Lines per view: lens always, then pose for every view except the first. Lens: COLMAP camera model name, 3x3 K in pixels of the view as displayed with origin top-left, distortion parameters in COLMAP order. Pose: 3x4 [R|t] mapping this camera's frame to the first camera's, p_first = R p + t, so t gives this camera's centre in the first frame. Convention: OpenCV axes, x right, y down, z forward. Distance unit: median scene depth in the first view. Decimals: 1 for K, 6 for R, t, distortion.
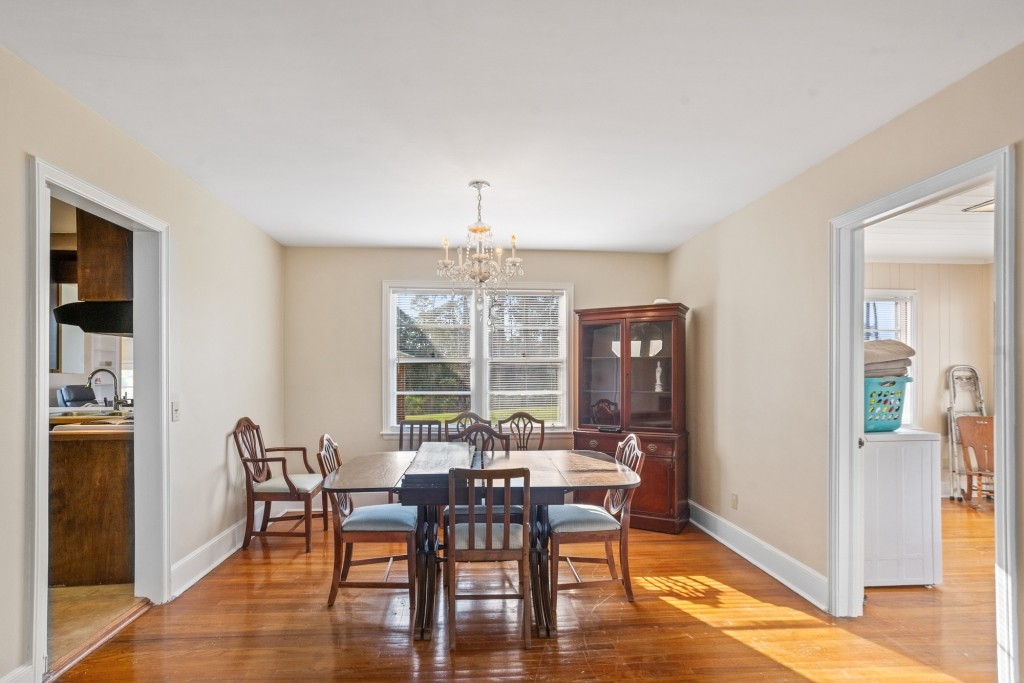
lens RADIAL K [[509.9, 0, 487.6], [0, 509.9, 368.1], [0, 0, 1]] dist [-0.013104, 0.005799]
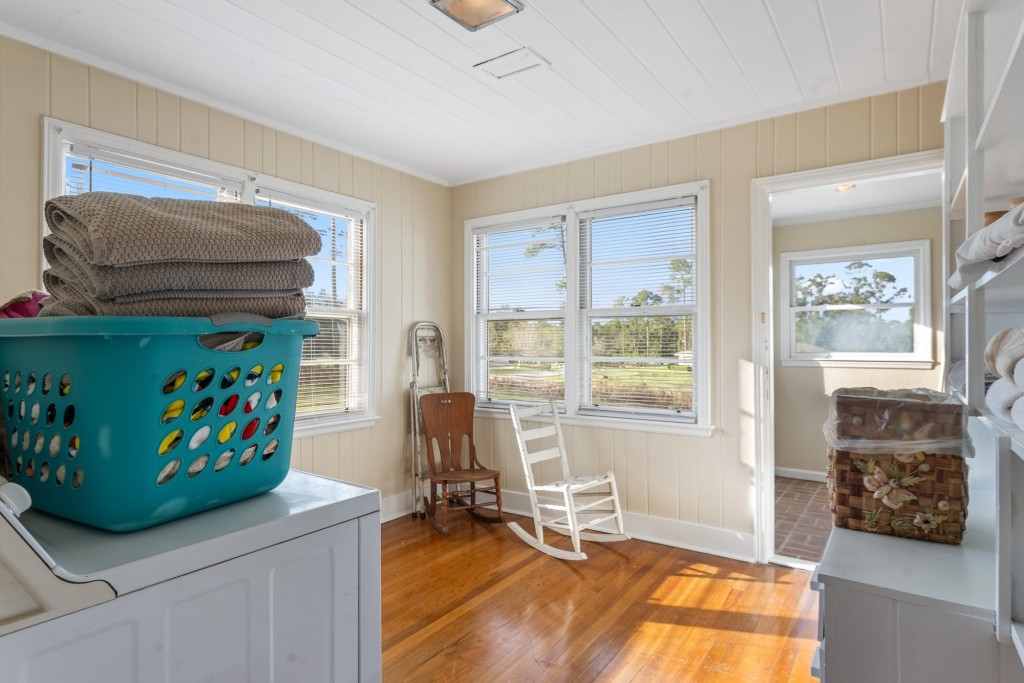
lens RADIAL K [[566.0, 0, 515.8], [0, 566.0, 336.2], [0, 0, 1]] dist [-0.004998, -0.000411]
pose [[0.610641, 0.006477, 0.791881, 0.390394], [-0.005195, 0.999978, -0.004173, 0.017817], [-0.791891, -0.001565, 0.610661, 0.420692]]
